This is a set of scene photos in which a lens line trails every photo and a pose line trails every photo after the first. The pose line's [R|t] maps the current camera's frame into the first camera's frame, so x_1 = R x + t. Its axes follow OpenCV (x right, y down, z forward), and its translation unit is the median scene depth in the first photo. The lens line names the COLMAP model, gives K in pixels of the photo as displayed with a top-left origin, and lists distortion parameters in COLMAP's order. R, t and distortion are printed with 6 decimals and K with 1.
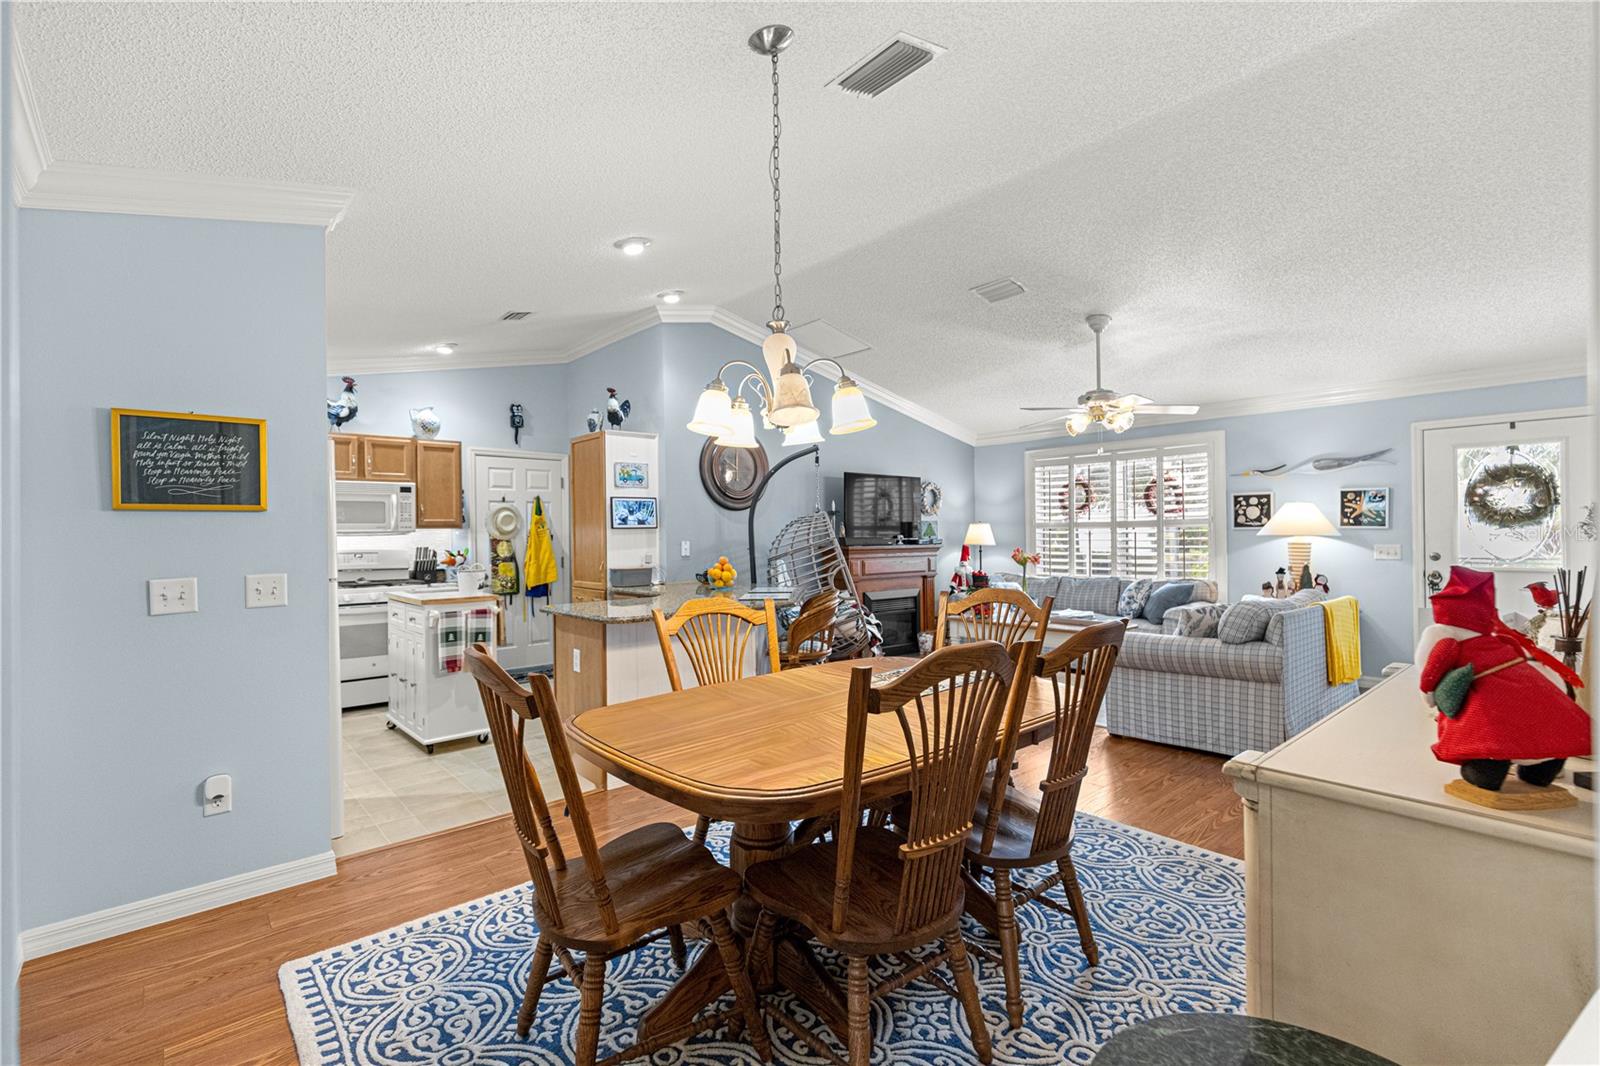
lens RADIAL K [[719.3, 0, 801.3], [0, 719.3, 535.3], [0, 0, 1]] dist [0.010484, -0.003620]
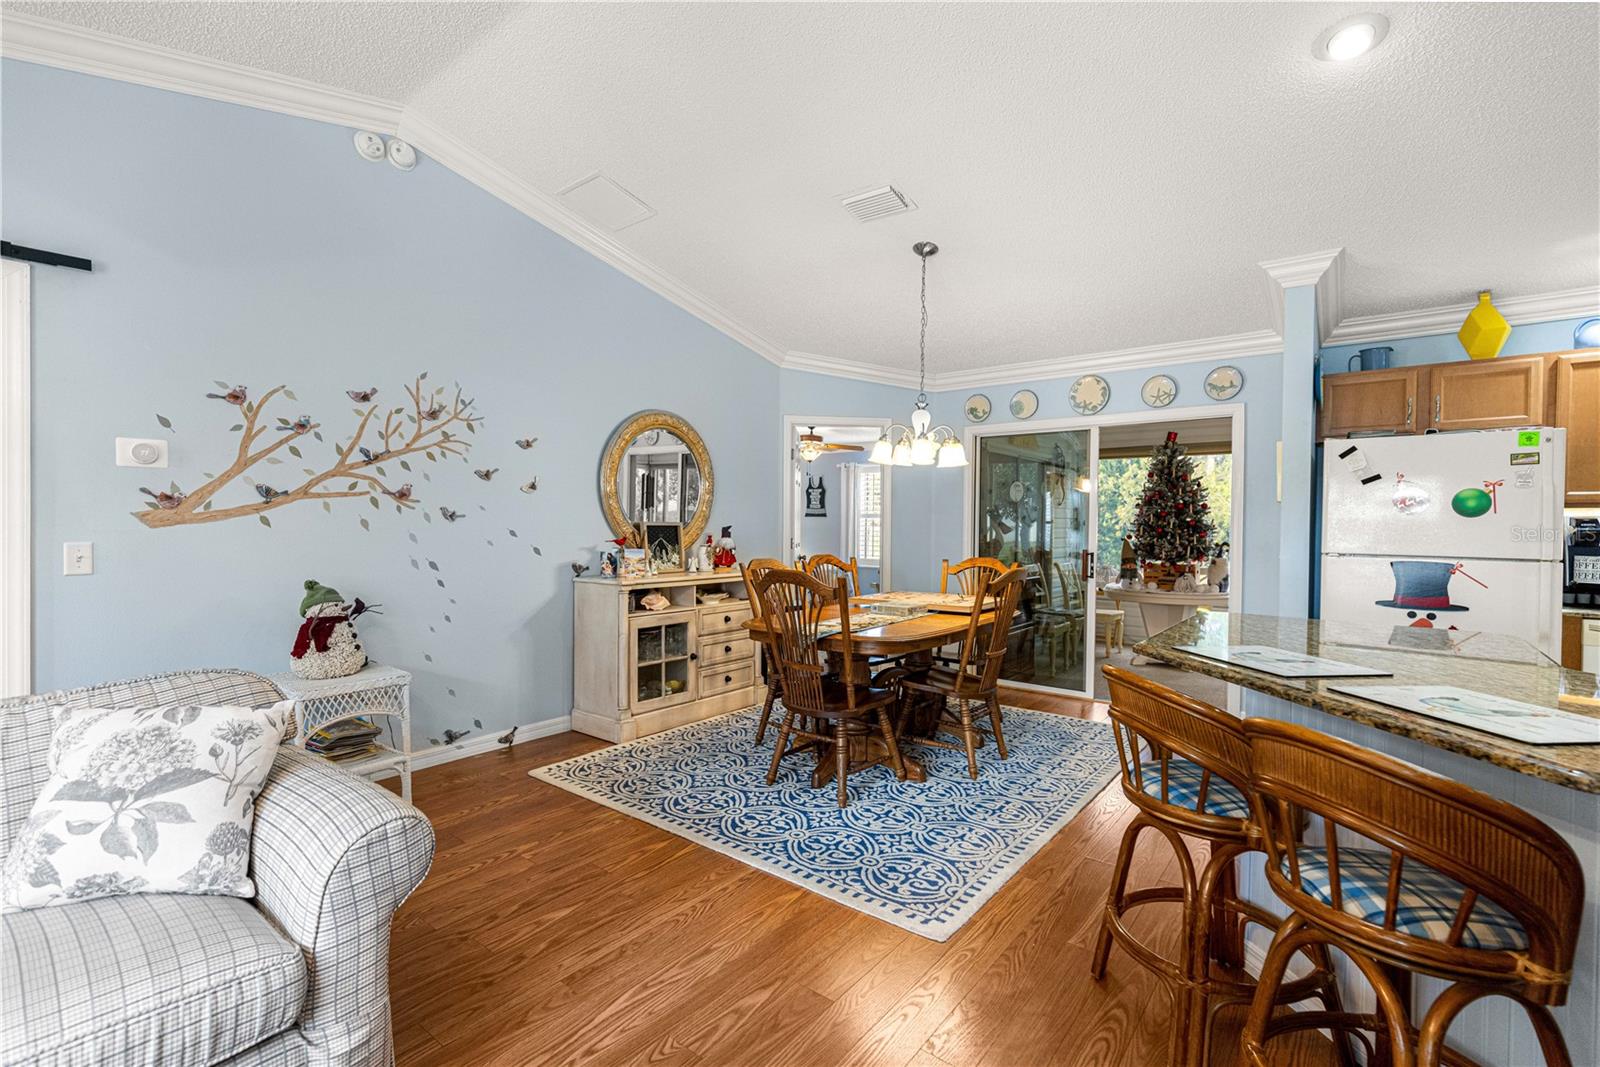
lens RADIAL K [[719.3, 0, 788.0], [0, 719.3, 533.9], [0, 0, 1]] dist [0.010484, -0.003620]
pose [[-0.986044, 0.005162, -0.166402, 0.232368], [0.001216, 0.999716, 0.023809, 0.000180], [0.166478, 0.023275, -0.985770, 1.040644]]
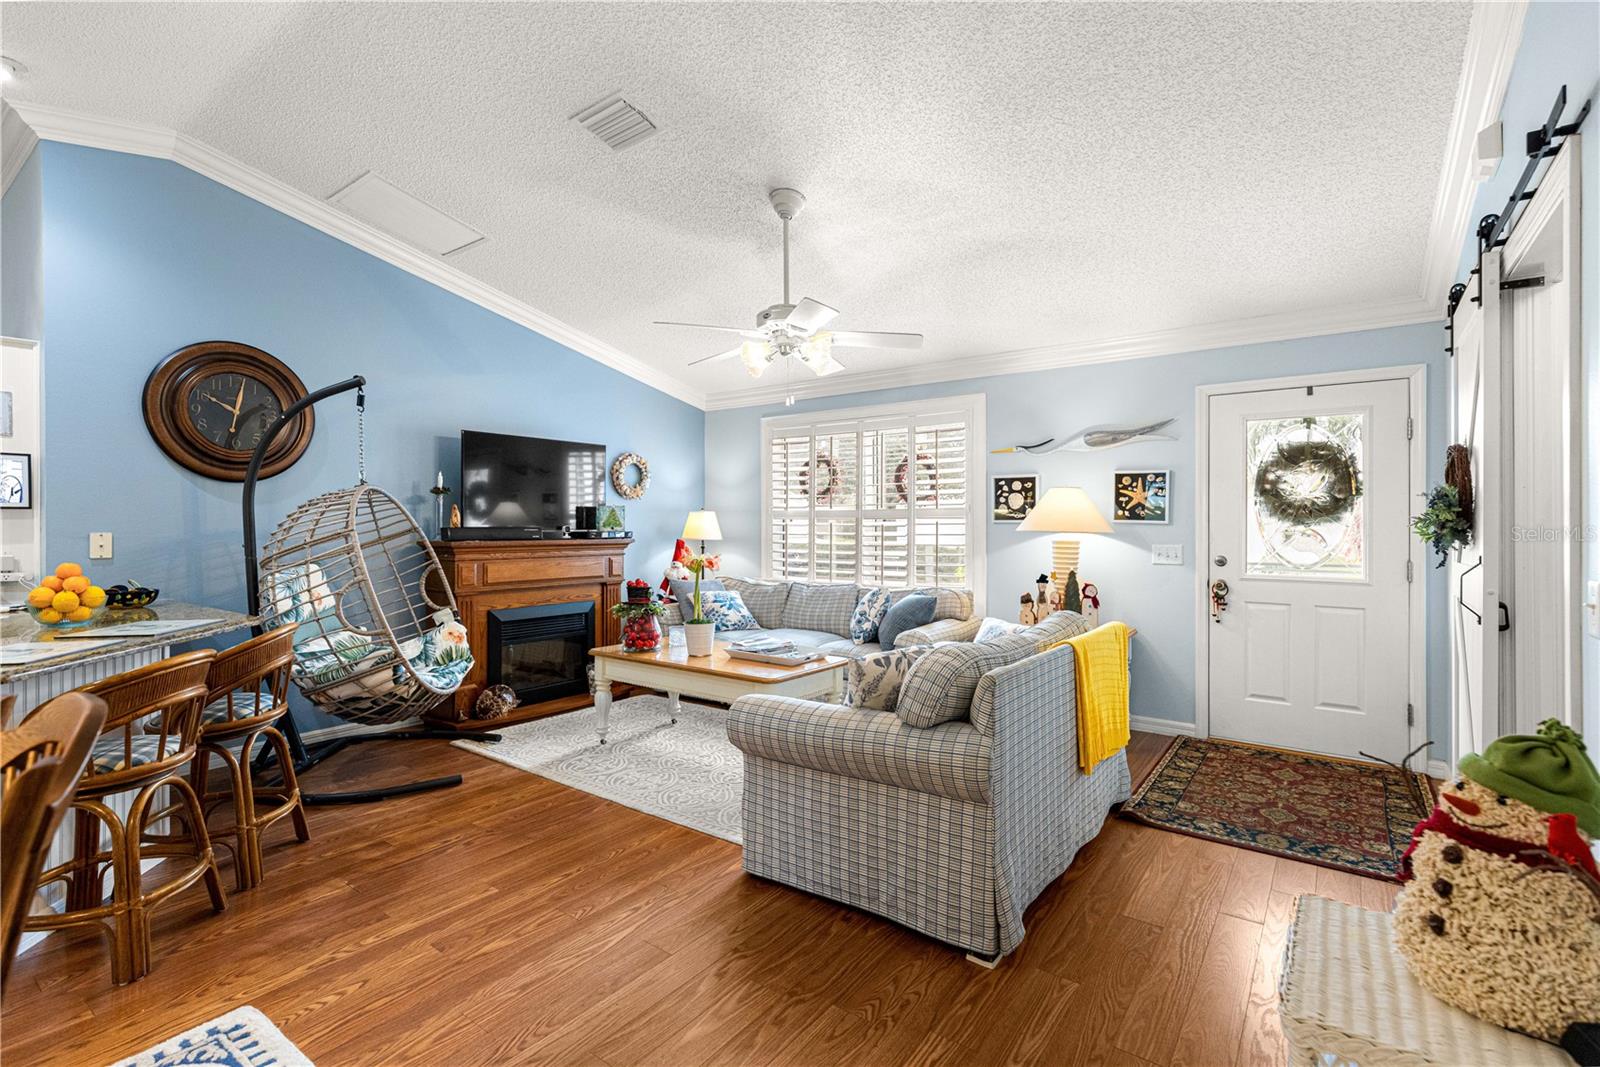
lens RADIAL K [[719.3, 0, 801.8], [0, 719.3, 531.8], [0, 0, 1]] dist [0.010484, -0.003620]
pose [[0.978188, 0.008681, 0.207541, 0.269597], [-0.010326, 0.999923, 0.006846, -0.001690], [-0.207465, -0.008840, 0.978202, 0.327902]]
